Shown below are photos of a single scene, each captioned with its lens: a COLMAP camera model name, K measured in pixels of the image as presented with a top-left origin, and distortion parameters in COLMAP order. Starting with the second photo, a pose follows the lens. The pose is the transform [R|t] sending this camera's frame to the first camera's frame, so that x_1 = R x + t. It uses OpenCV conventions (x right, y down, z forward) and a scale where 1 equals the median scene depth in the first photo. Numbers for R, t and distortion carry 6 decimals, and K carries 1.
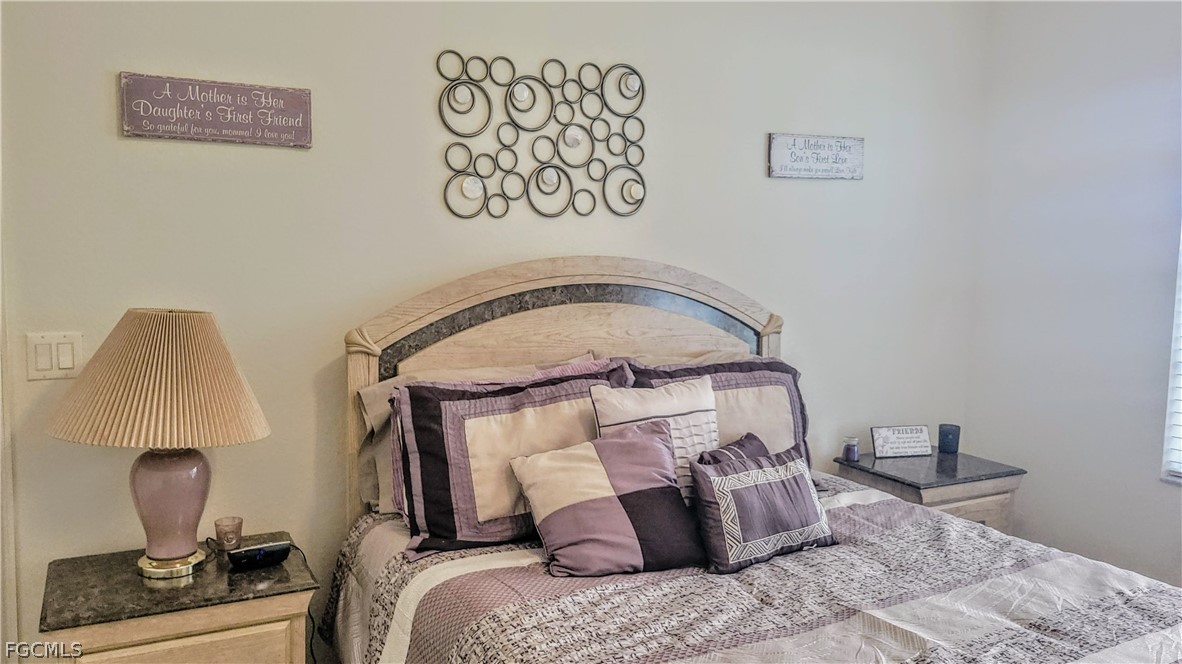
lens RADIAL K [[927.2, 0, 591.0], [0, 927.2, 332.0], [0, 0, 1]] dist [0.034457, -0.009286]
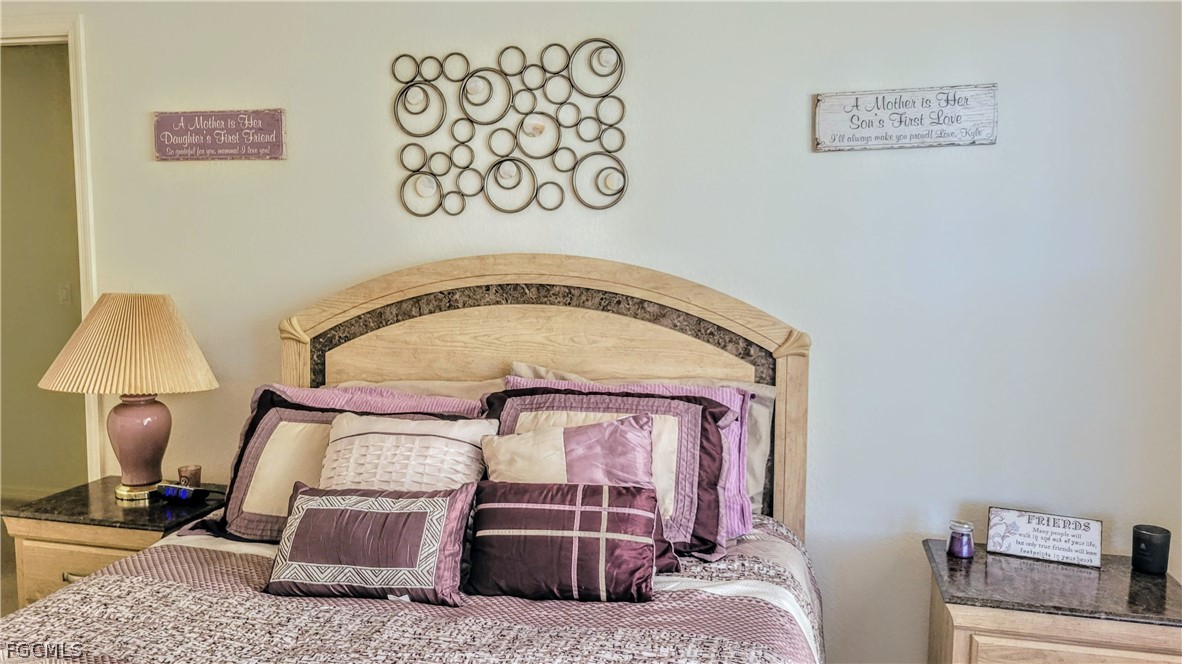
lens RADIAL K [[927.2, 0, 591.0], [0, 927.2, 332.0], [0, 0, 1]] dist [0.034457, -0.009286]
pose [[0.734286, 0.054223, -0.676671, 0.678043], [-0.061025, 0.998041, 0.013754, -0.020761], [0.676092, 0.031195, 0.736157, 0.367340]]
